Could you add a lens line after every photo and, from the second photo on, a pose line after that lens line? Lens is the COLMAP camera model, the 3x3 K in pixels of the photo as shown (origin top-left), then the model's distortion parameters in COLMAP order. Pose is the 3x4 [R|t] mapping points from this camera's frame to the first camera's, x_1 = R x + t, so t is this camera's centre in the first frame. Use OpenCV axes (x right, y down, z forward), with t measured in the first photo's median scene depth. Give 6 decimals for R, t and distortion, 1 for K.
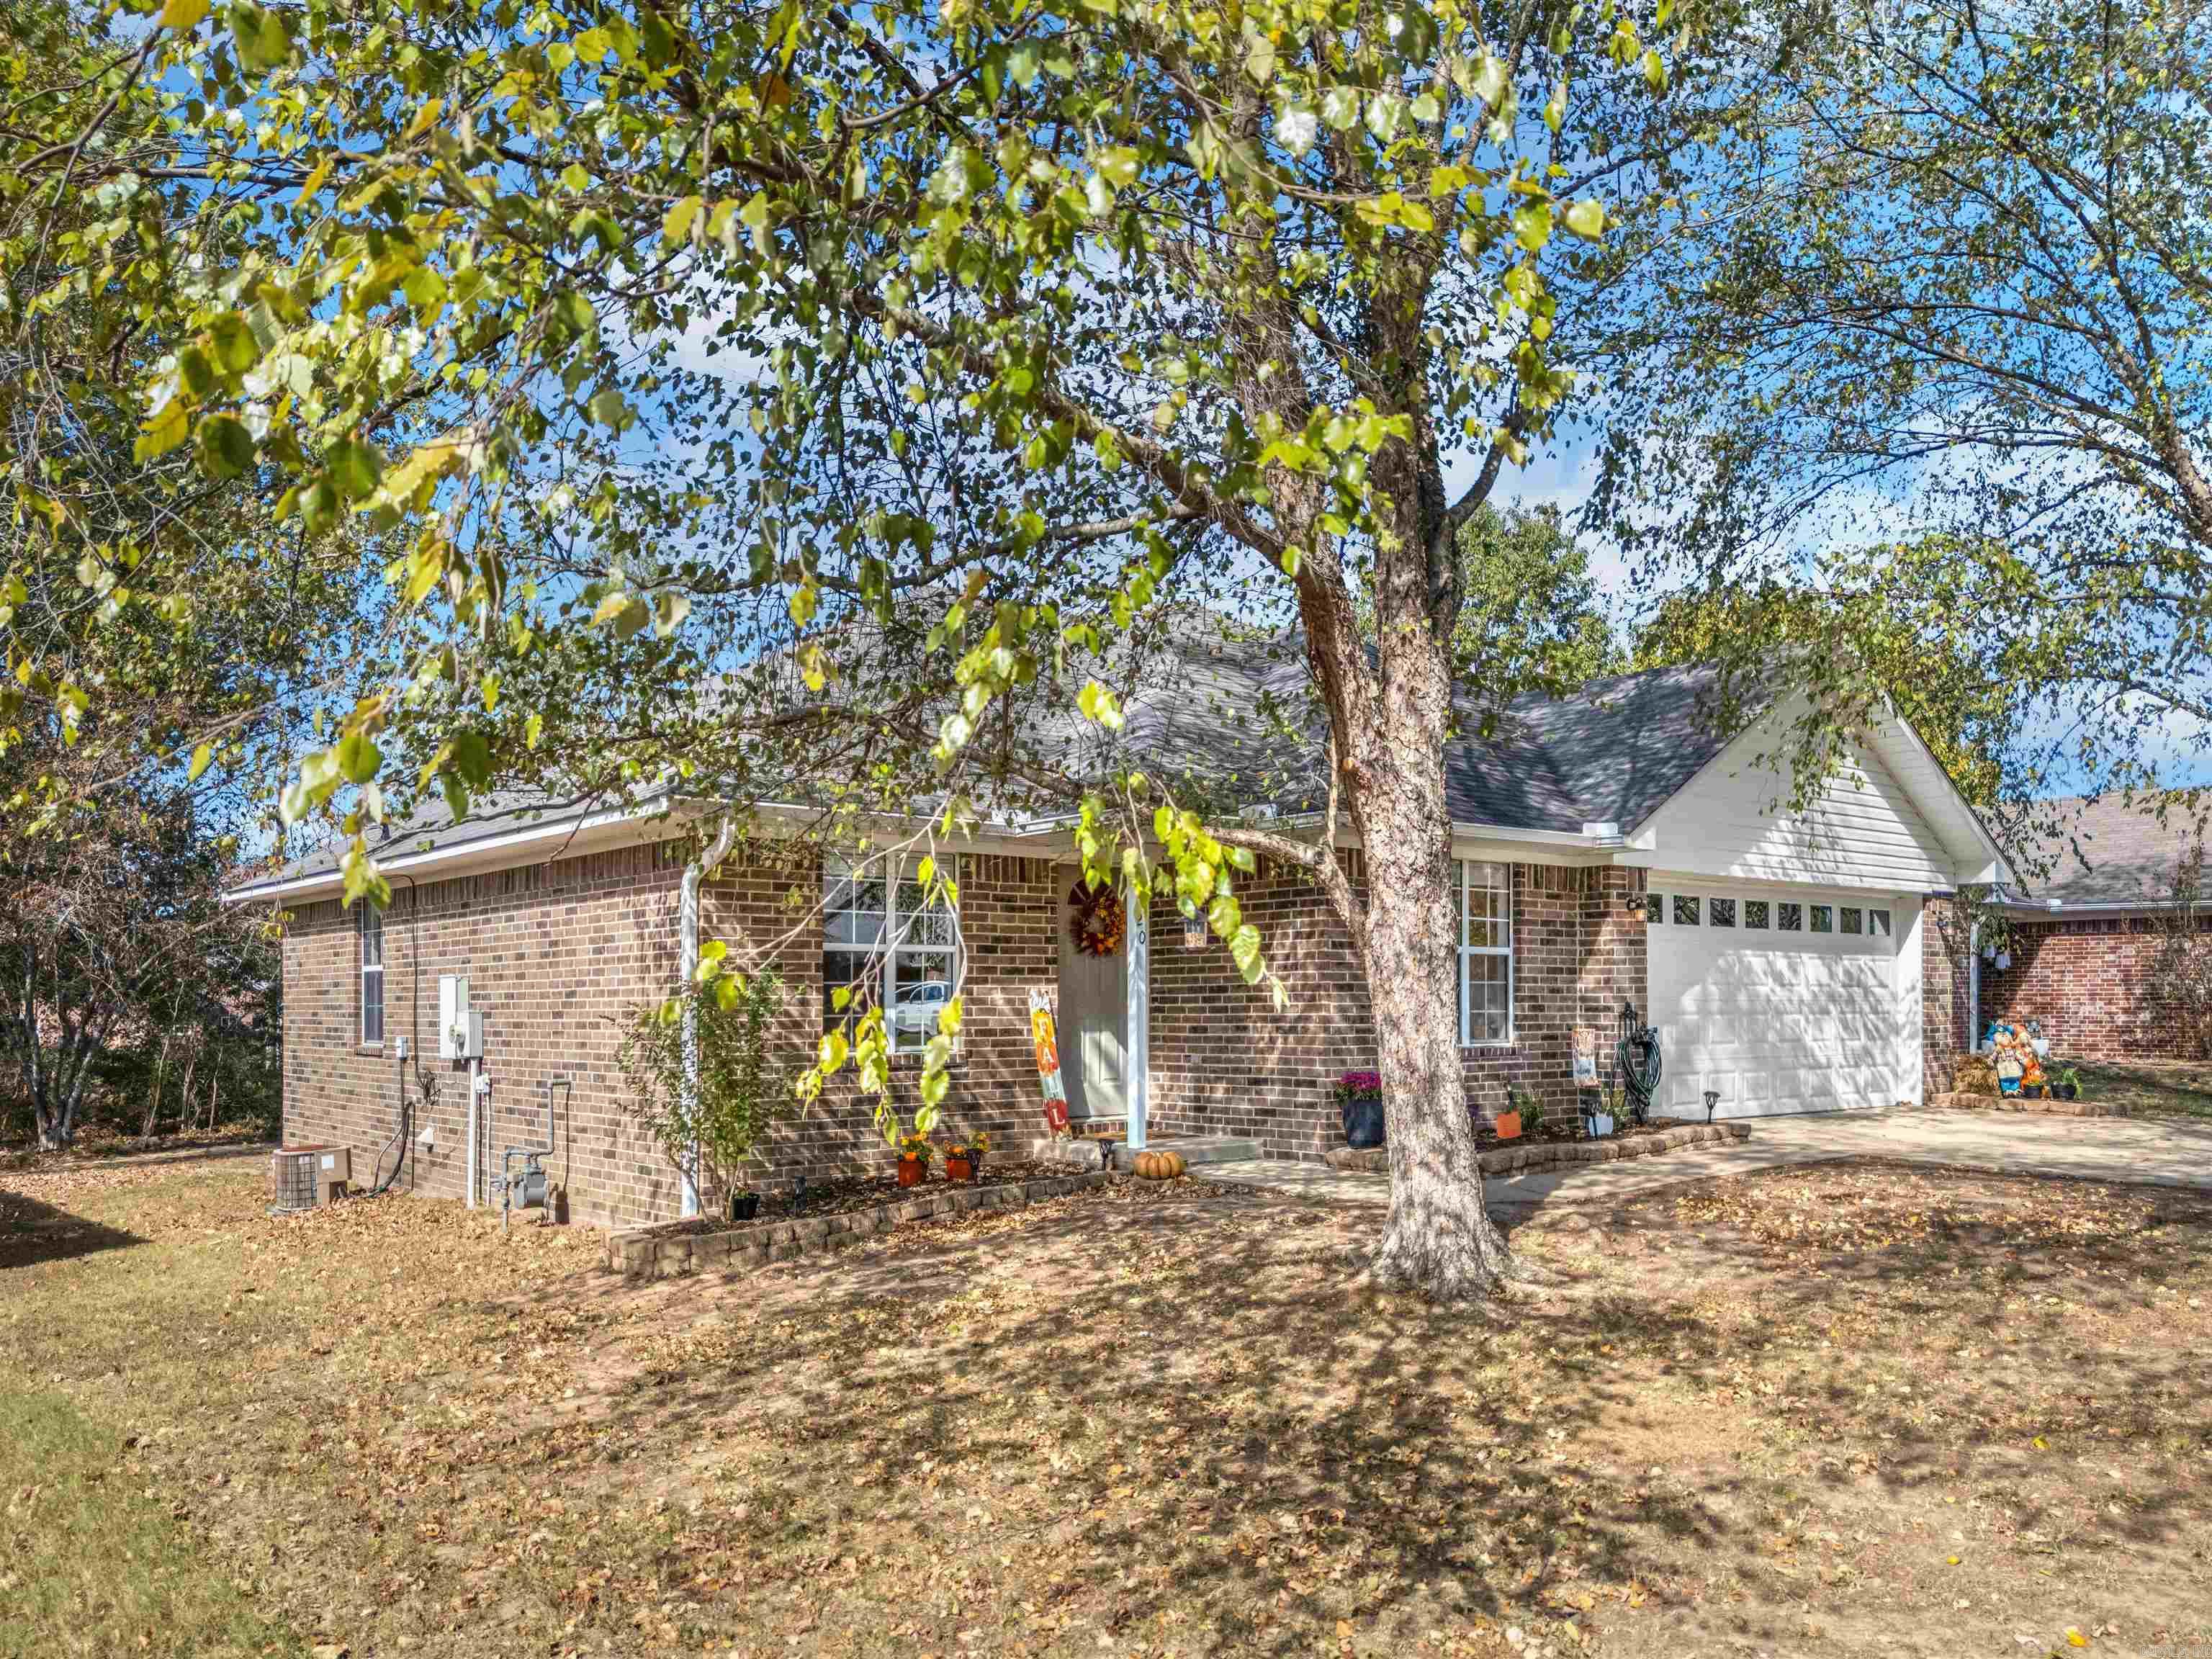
lens RADIAL K [[1651.7, 0, 1105.1], [0, 1651.7, 810.2], [0, 0, 1]] dist [0.049306, -0.003380]
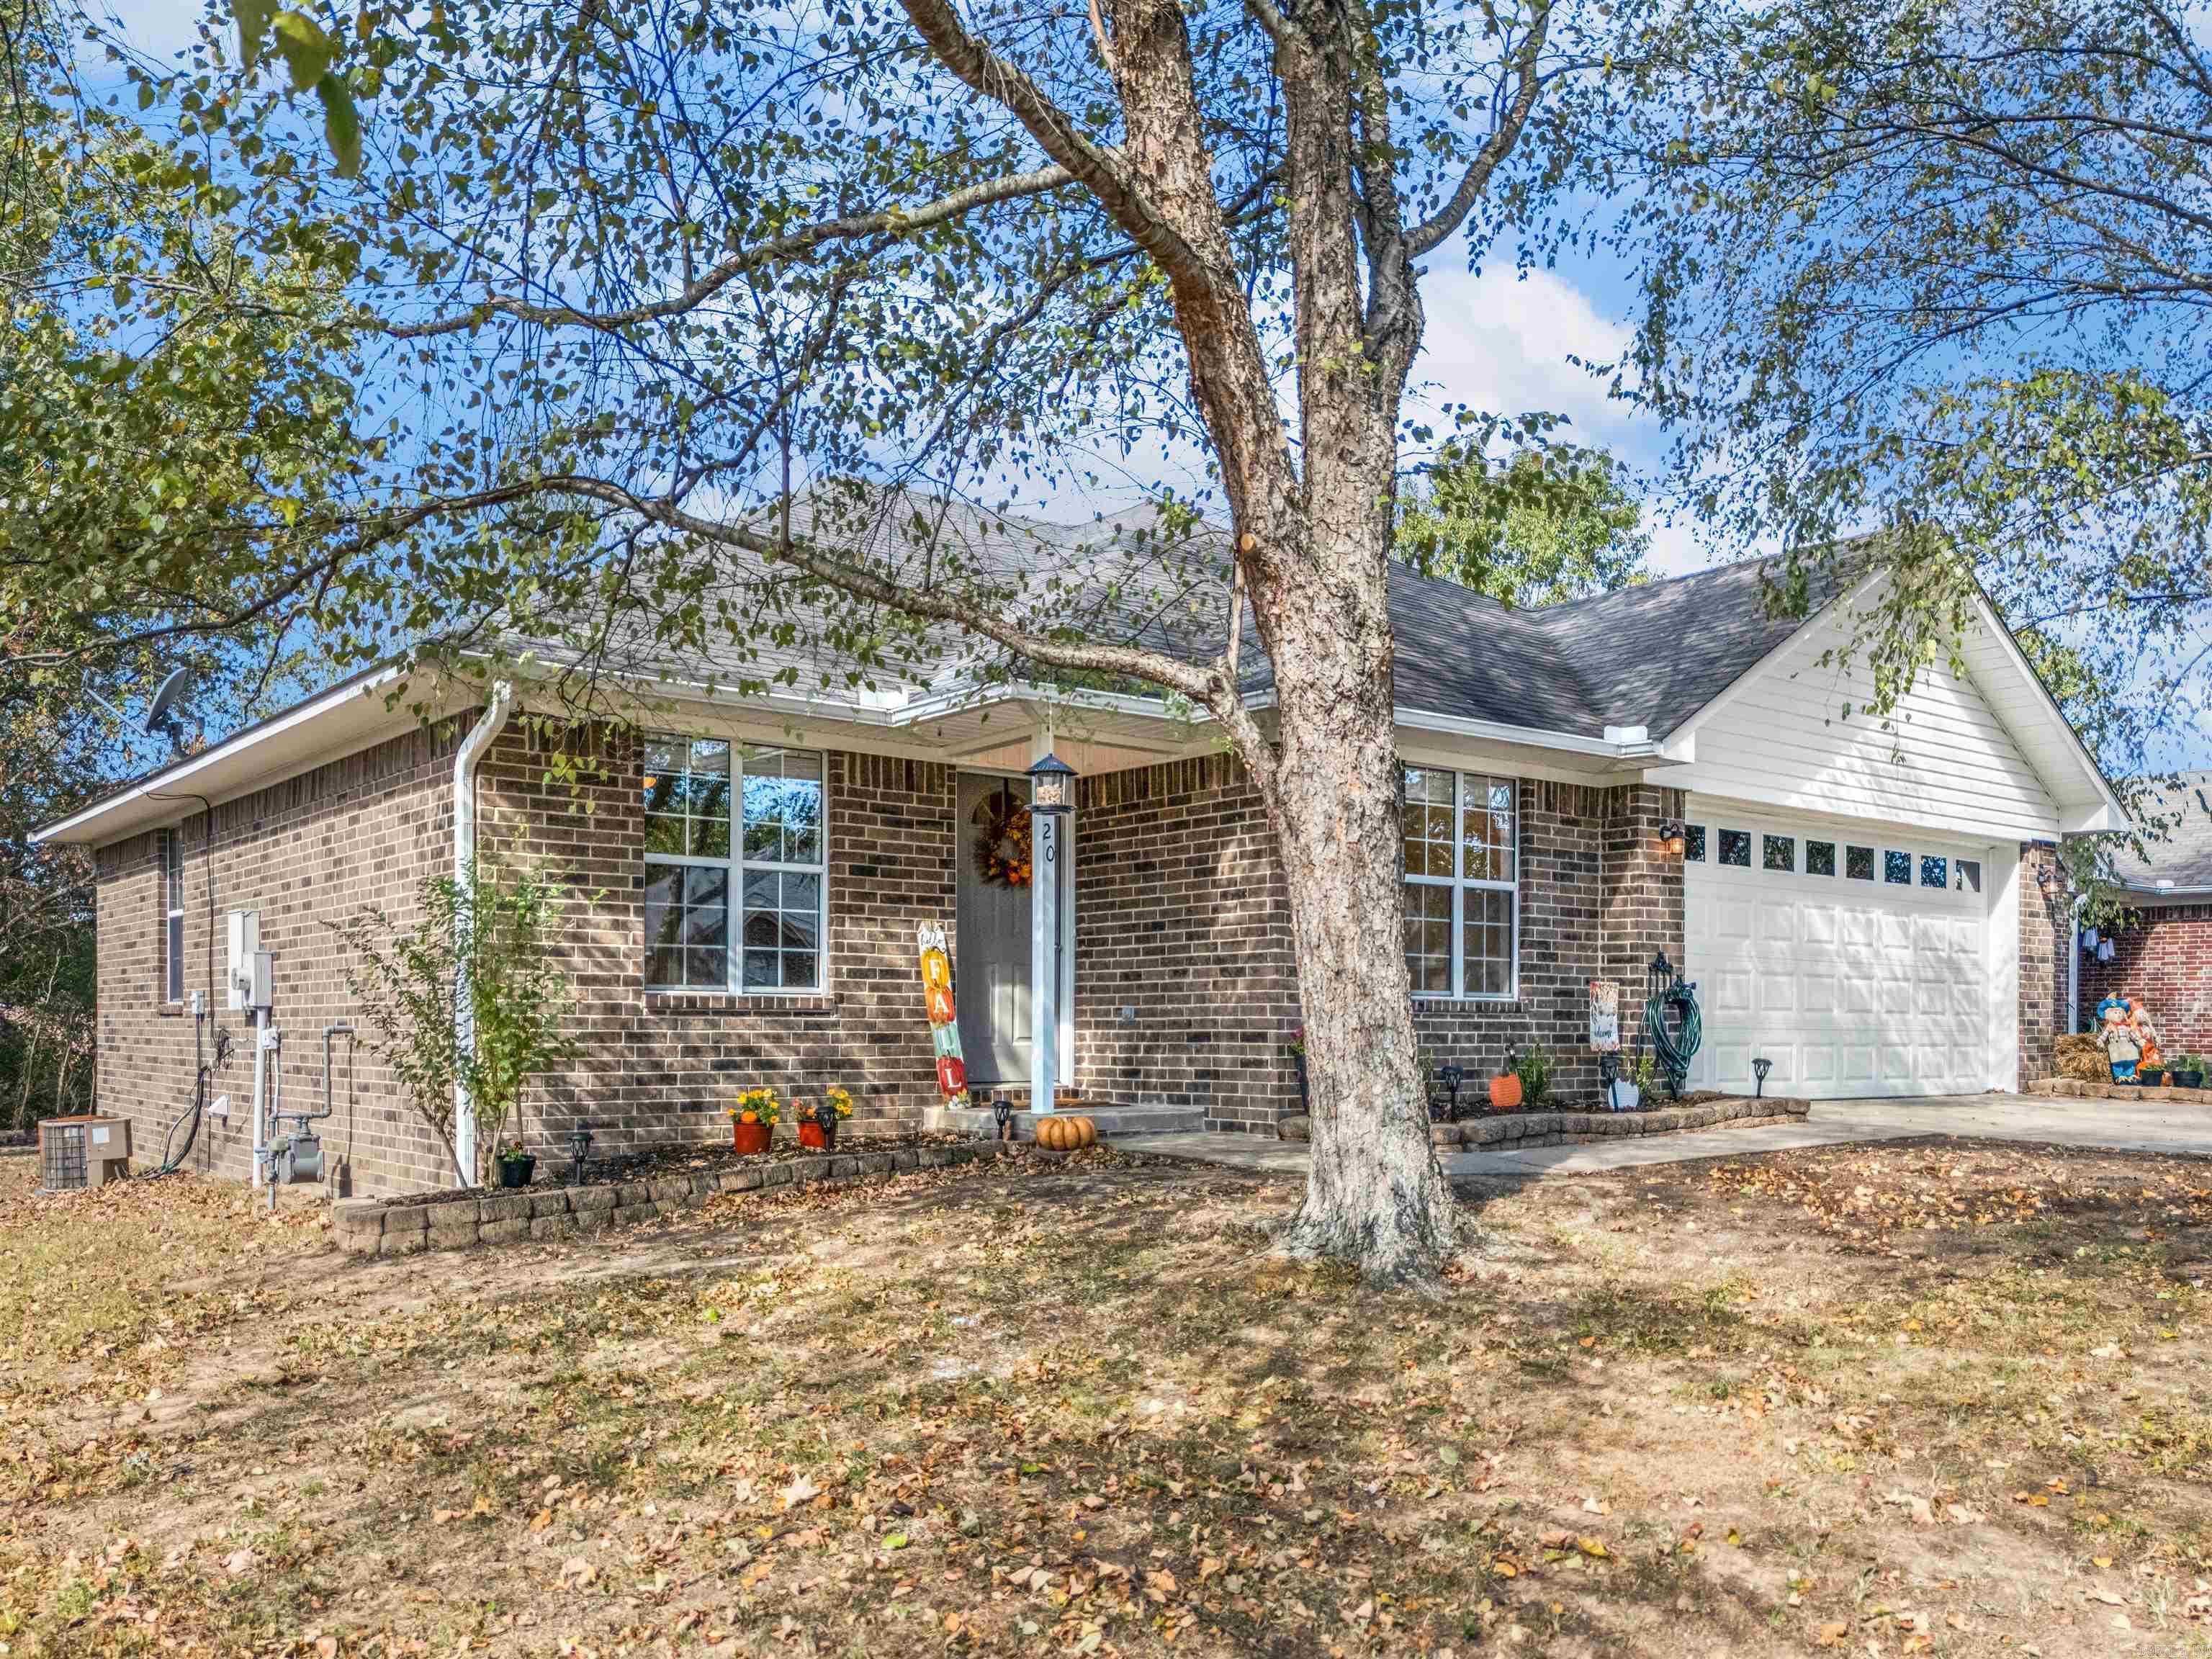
lens RADIAL K [[1734.0, 0, 1106.9], [0, 1734.0, 832.2], [0, 0, 1]] dist [0.046437, 0.000898]
pose [[0.999811, 0.005719, -0.018554, 0.060577], [-0.005650, 0.999977, 0.003754, 0.058439], [0.018576, -0.003649, 0.999821, 0.142197]]
